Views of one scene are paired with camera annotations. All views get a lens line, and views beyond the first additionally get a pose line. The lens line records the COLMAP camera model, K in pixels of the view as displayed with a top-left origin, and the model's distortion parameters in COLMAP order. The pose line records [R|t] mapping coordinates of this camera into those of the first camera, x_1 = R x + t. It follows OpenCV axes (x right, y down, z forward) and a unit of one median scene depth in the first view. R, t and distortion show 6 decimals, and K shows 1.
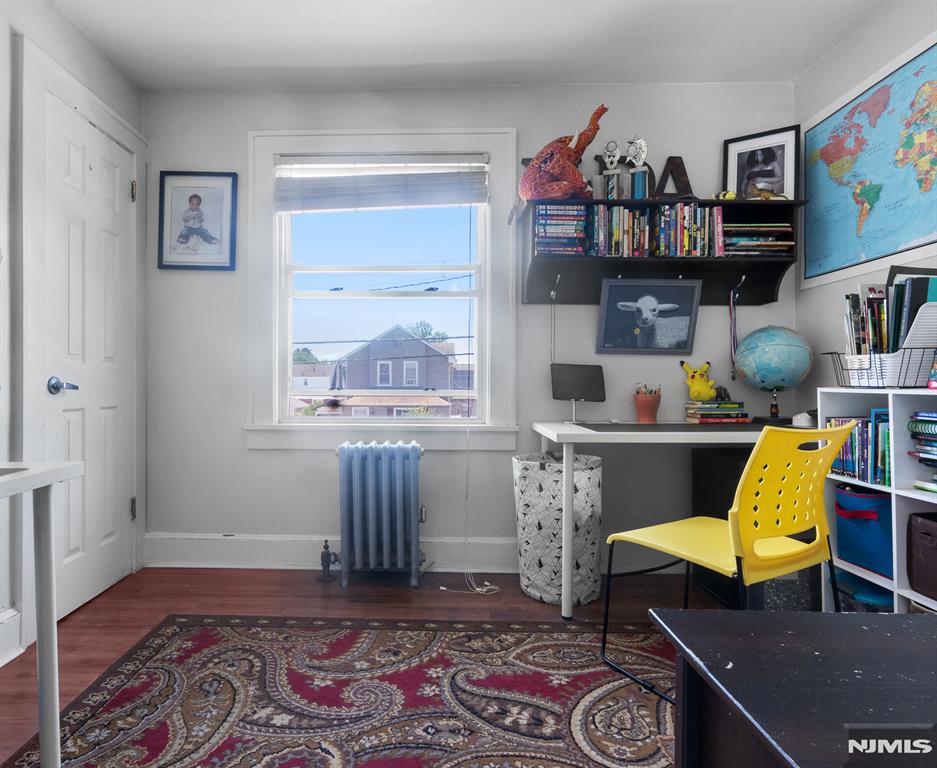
lens RADIAL K [[615.9, 0, 468.0], [0, 615.9, 384.9], [0, 0, 1]] dist [-0.003966, 0.001317]
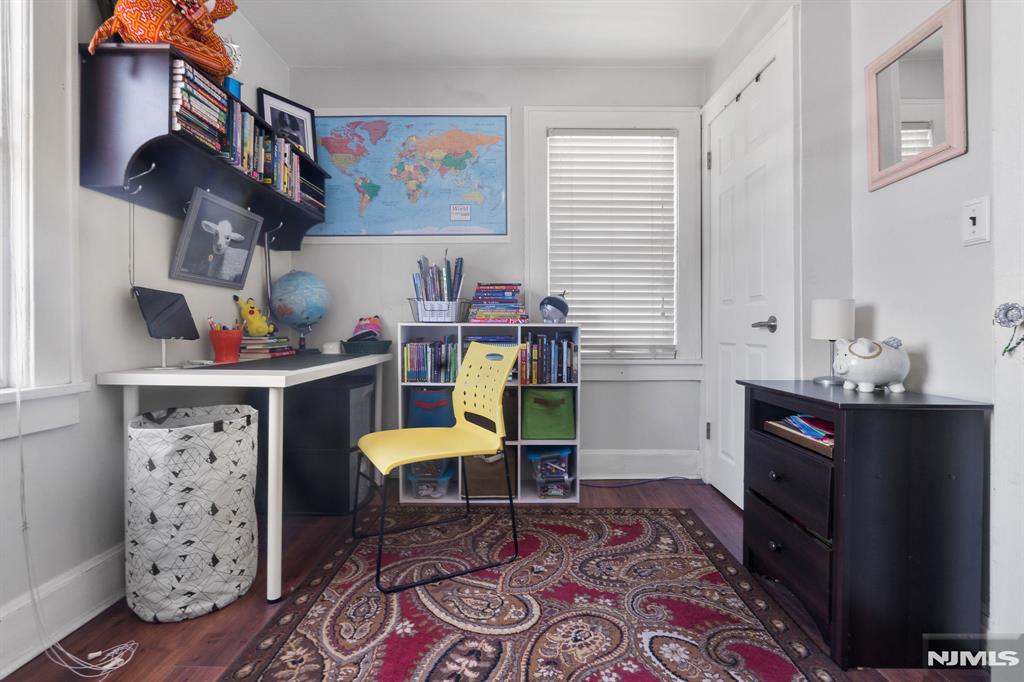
lens RADIAL K [[474.8, 0, 514.1], [0, 474.8, 331.9], [0, 0, 1]] dist [-0.005182, 0.001668]
pose [[-0.008066, -0.008640, 0.999930, -0.447410], [0.004647, 0.999952, 0.008677, 0.015253], [-0.999957, 0.004716, -0.008026, 0.648181]]
